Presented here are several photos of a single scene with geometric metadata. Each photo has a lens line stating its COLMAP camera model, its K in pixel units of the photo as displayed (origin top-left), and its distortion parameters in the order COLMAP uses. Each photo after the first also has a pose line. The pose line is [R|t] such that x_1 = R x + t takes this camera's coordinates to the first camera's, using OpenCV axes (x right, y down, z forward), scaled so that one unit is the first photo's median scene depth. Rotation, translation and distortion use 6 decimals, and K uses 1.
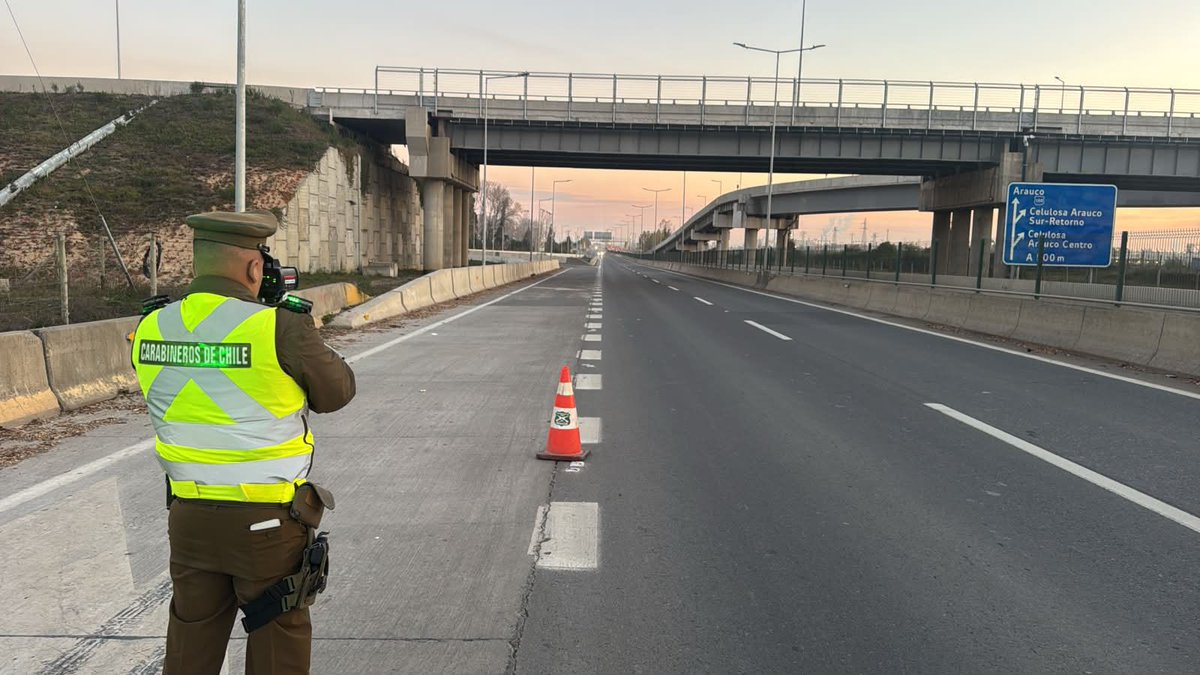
lens RADIAL K [[878.6, 0, 599.7], [0, 878.6, 347.9], [0, 0, 1]] dist [0.062927, -0.088542]
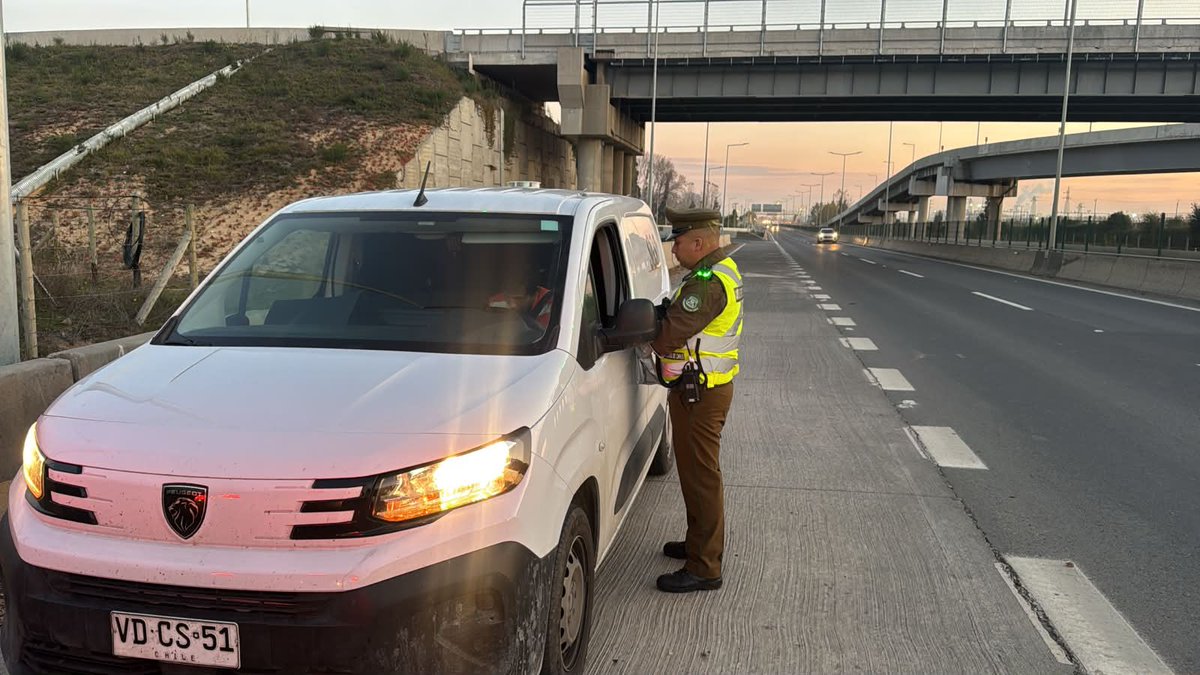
lens RADIAL K [[878.6, 0, 595.2], [0, 878.6, 342.1], [0, 0, 1]] dist [0.062927, -0.088542]
pose [[0.982505, 0.019803, -0.185181, -0.029762], [-0.015696, 0.999598, 0.023617, -0.021731], [0.185574, -0.020297, 0.982421, 0.203550]]
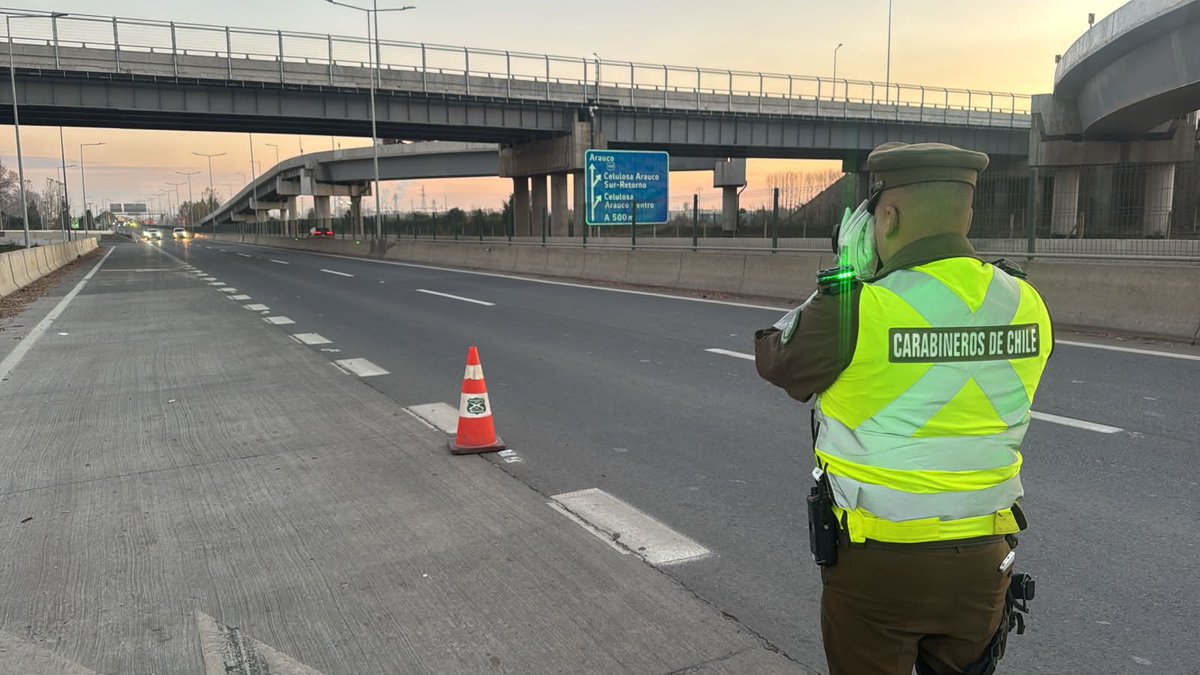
lens RADIAL K [[878.6, 0, 604.1], [0, 878.6, 346.7], [0, 0, 1]] dist [0.062927, -0.088542]
pose [[0.880392, -0.101903, 0.463170, -0.046718], [0.085642, 0.994747, 0.056069, -0.002507], [-0.466450, -0.009696, 0.884494, 0.021458]]
